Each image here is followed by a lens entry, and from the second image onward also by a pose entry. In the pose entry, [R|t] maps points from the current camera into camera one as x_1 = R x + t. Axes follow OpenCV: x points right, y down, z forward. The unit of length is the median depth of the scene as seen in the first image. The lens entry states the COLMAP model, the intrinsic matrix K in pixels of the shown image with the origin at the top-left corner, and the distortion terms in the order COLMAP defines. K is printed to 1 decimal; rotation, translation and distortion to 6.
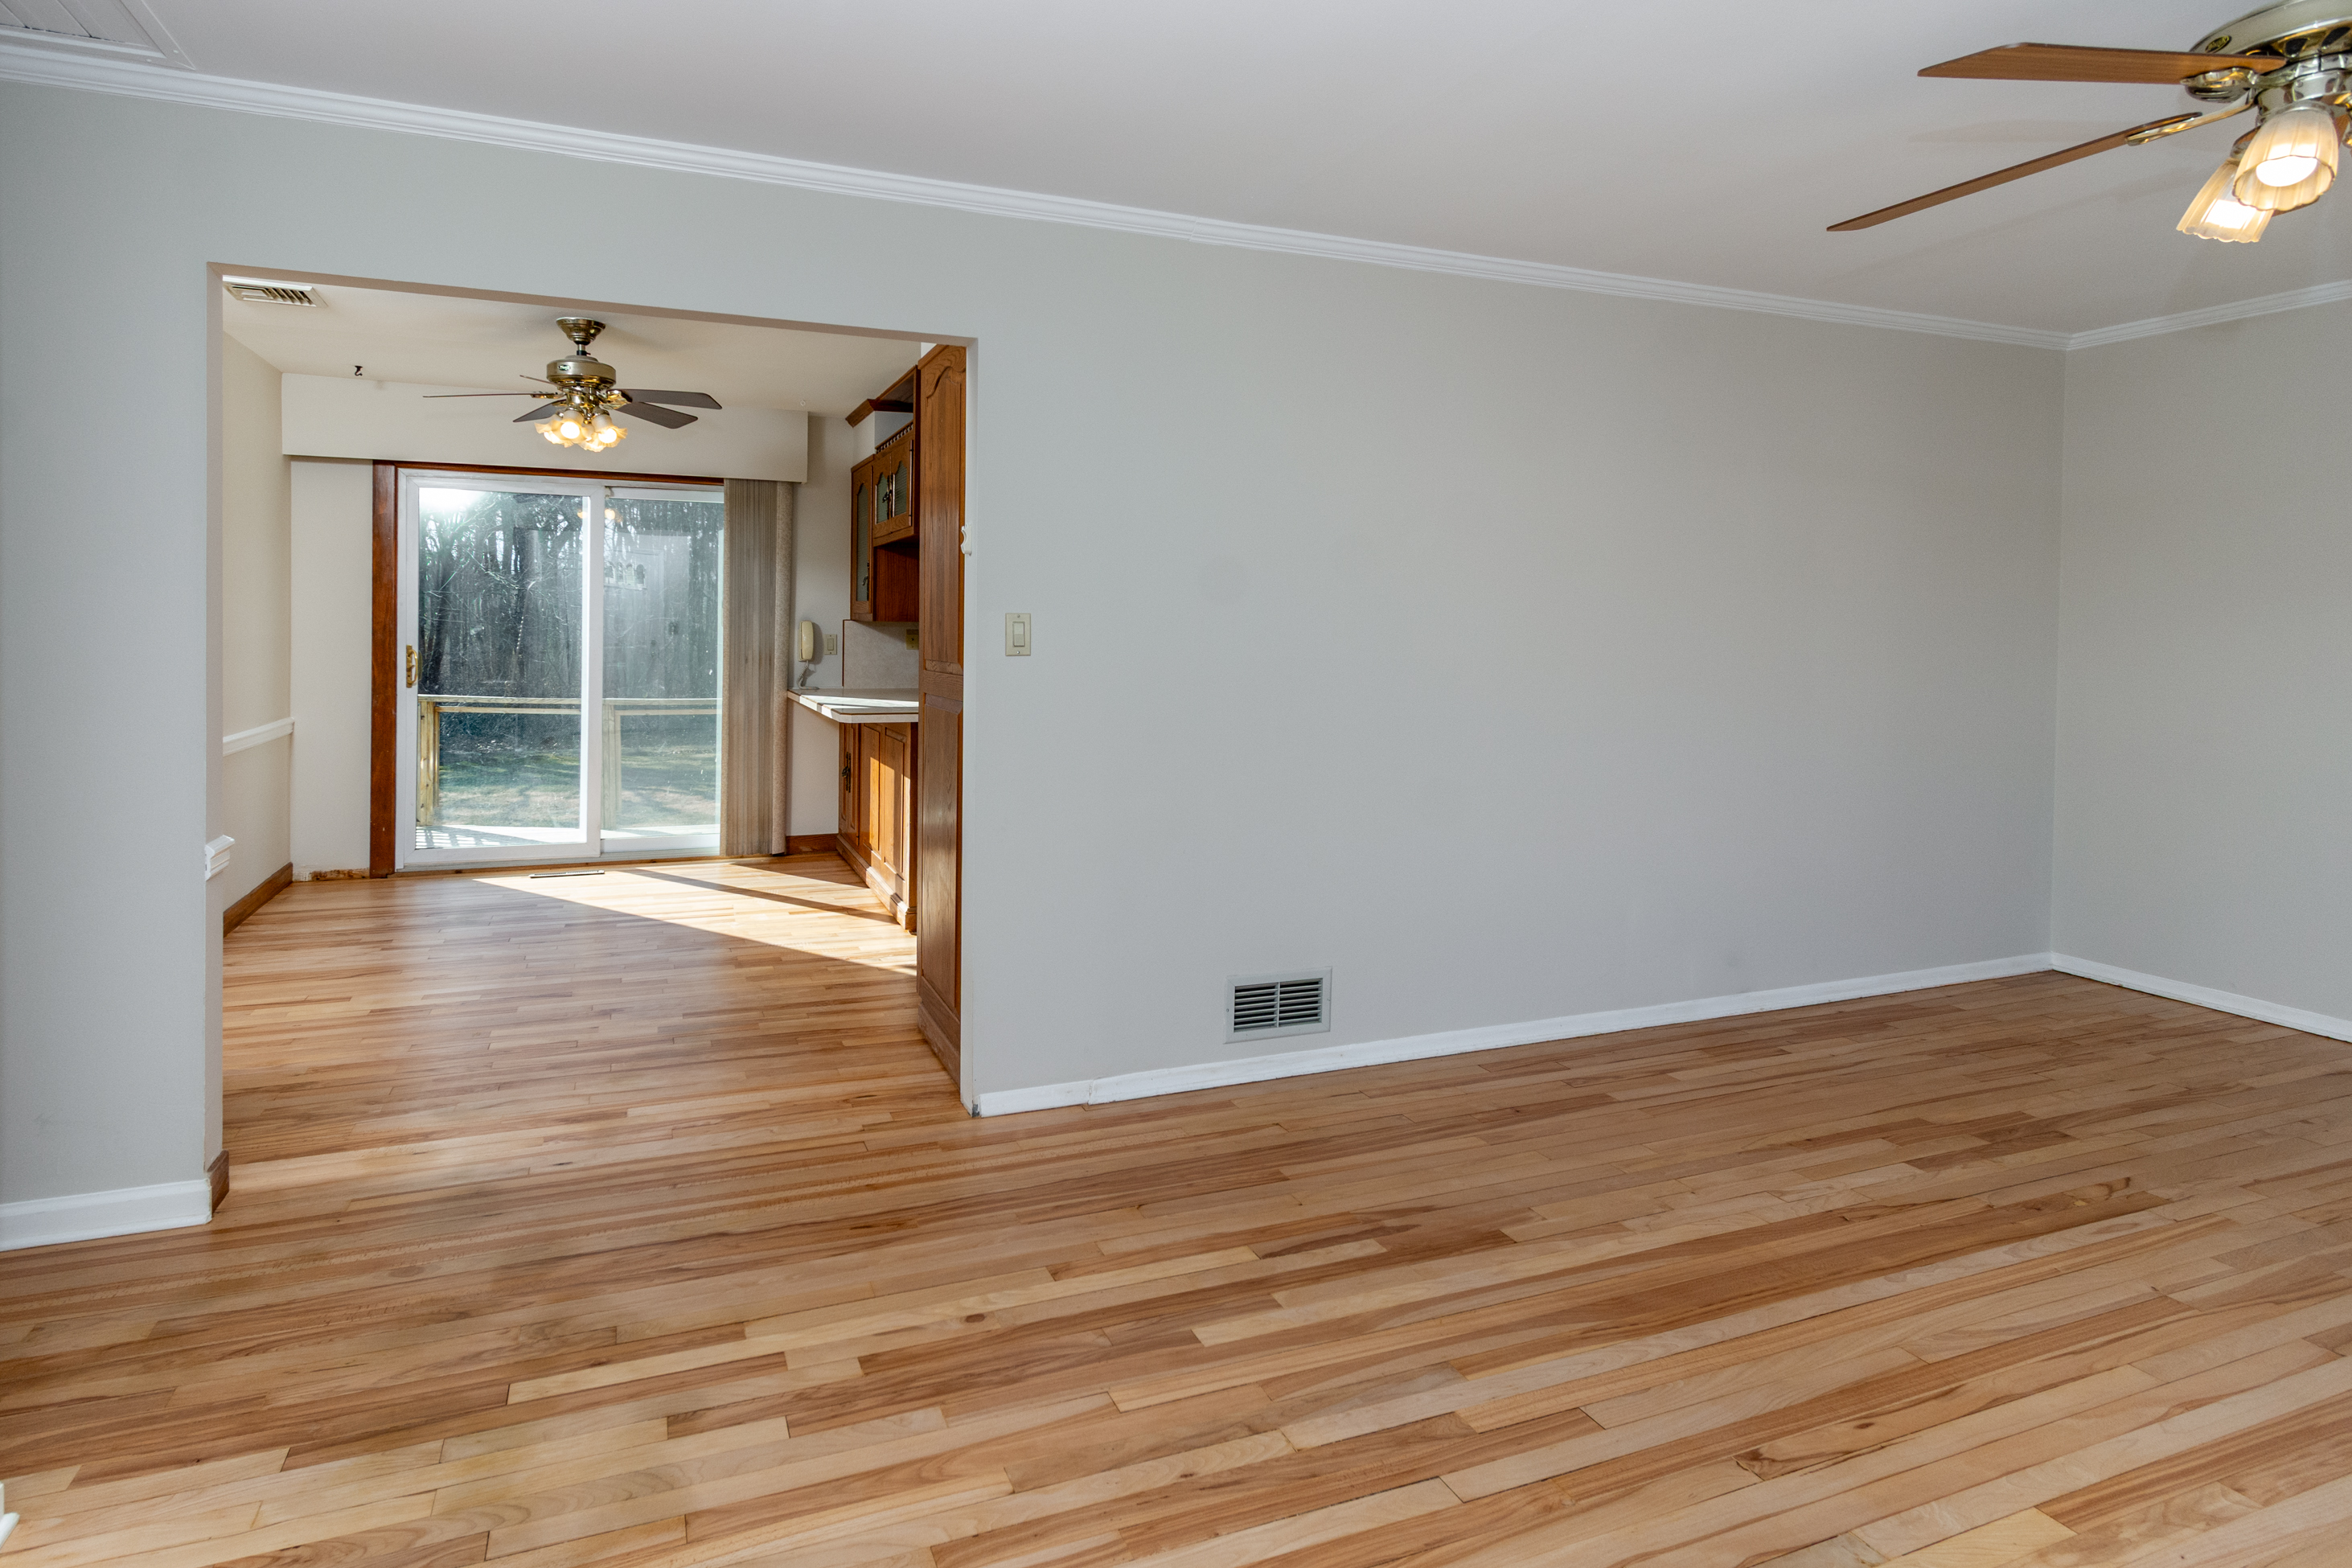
lens RADIAL K [[1205.2, 0, 1046.9], [0, 1205.2, 637.4], [0, 0, 1]] dist [0.002944, -0.001692]
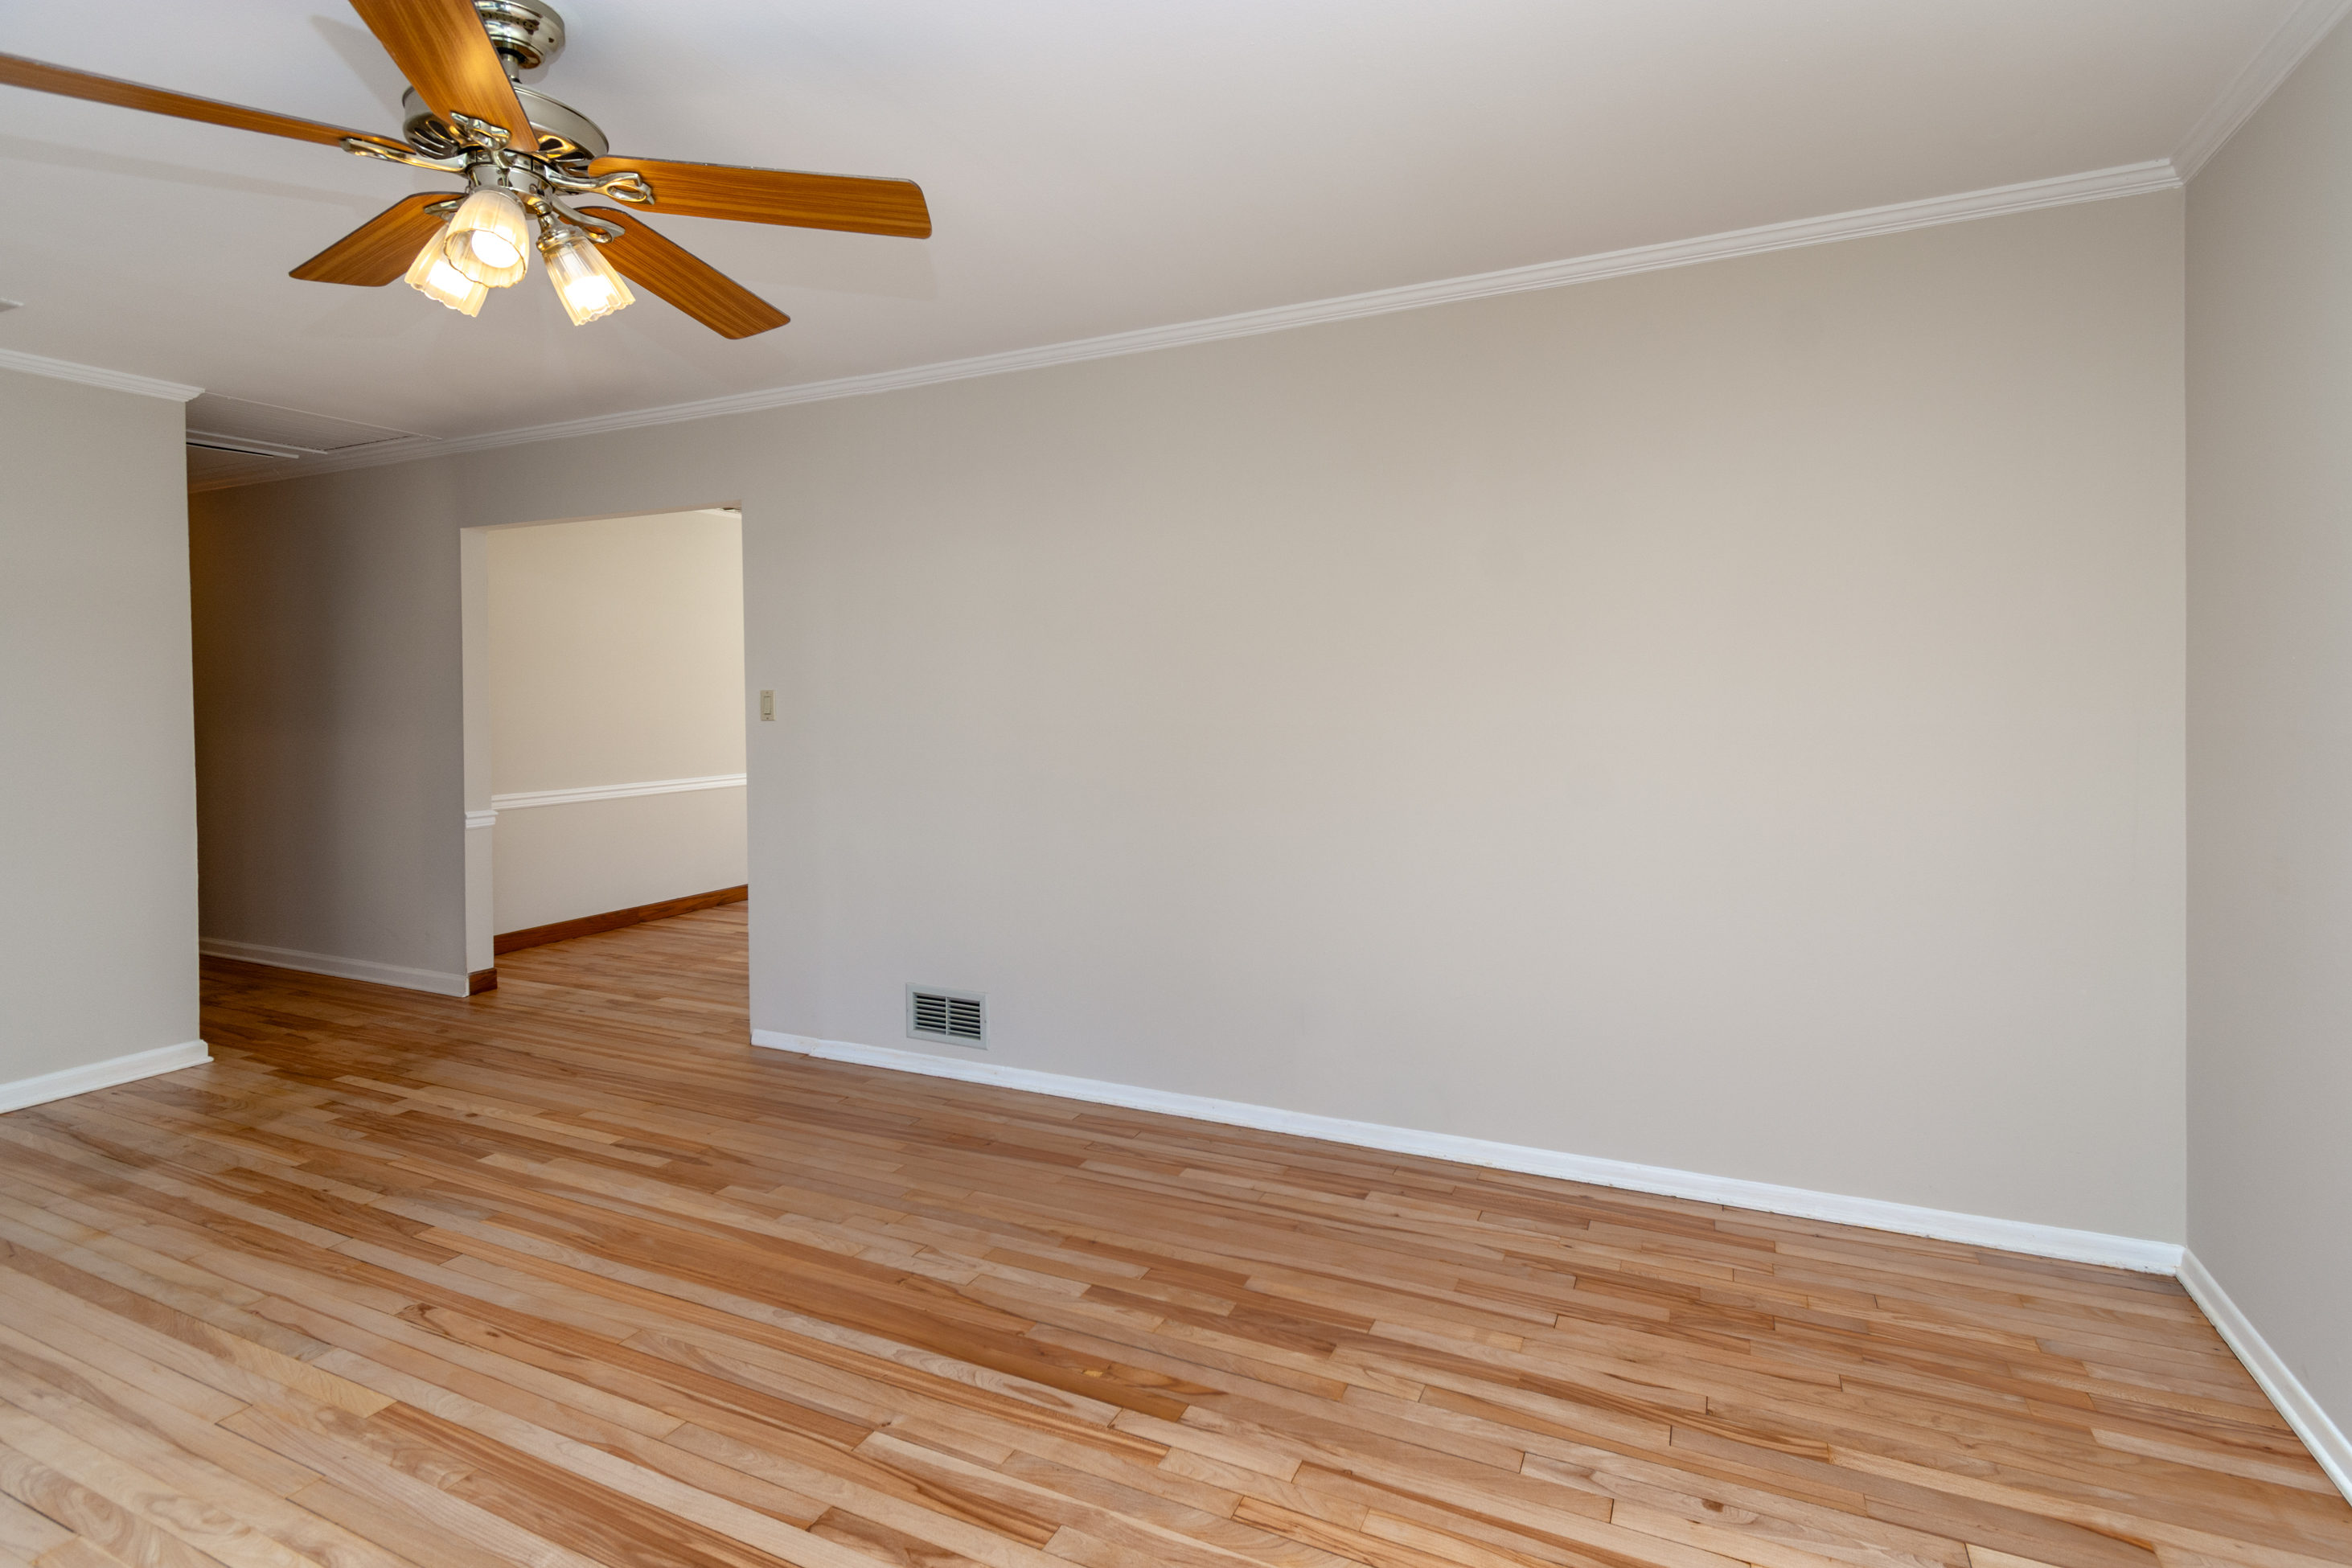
lens RADIAL K [[1152.2, 0, 1250.8], [0, 1152.2, 679.9], [0, 0, 1]] dist [0.001493, 0.000020]
pose [[0.711970, -0.022299, -0.701856, 1.662680], [0.008472, 0.999696, -0.023168, 0.003141], [0.702159, 0.010549, 0.711942, 0.545919]]
